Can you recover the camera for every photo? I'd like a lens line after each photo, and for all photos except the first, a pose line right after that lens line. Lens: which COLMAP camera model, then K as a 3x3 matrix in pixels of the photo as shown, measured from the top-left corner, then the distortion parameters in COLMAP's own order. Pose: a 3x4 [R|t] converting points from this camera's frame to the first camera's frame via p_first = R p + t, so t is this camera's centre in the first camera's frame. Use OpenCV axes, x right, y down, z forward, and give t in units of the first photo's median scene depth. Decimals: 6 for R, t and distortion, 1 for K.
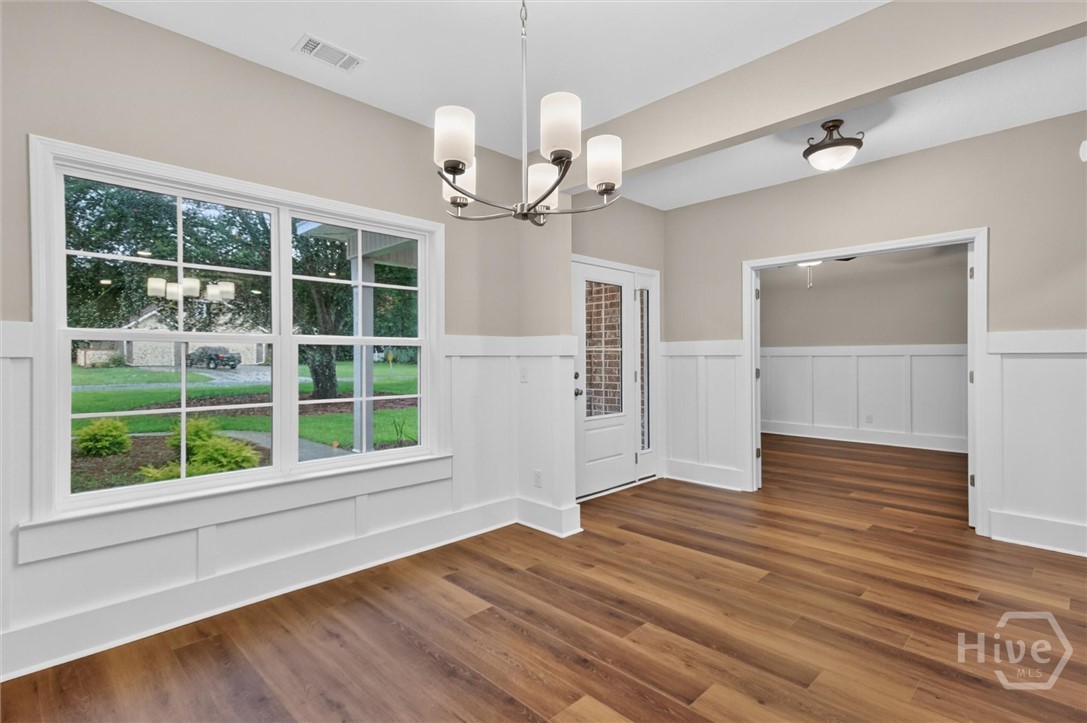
lens RADIAL K [[528.3, 0, 533.4], [0, 528.3, 356.1], [0, 0, 1]] dist [0.028432, -0.001003]
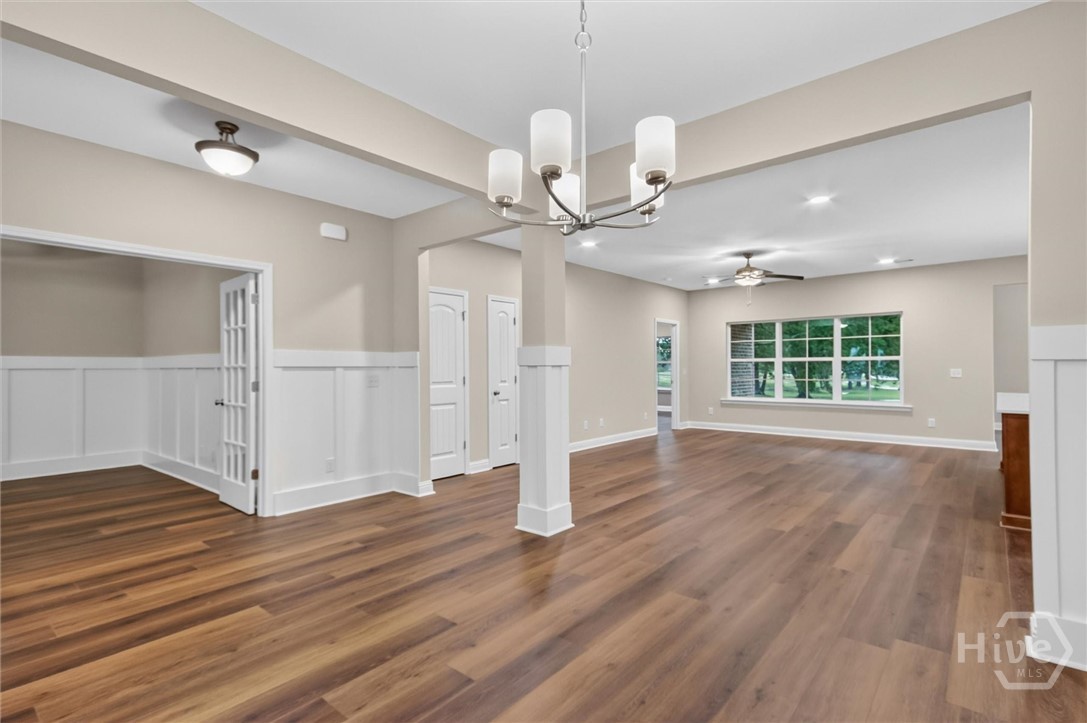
lens RADIAL K [[528.3, 0, 540.1], [0, 528.3, 381.8], [0, 0, 1]] dist [0.028432, -0.001003]
pose [[-0.114143, -0.020801, 0.993247, -0.495286], [0.002667, 0.999771, 0.021244, 0.004287], [-0.993461, 0.005073, -0.114062, 0.604717]]
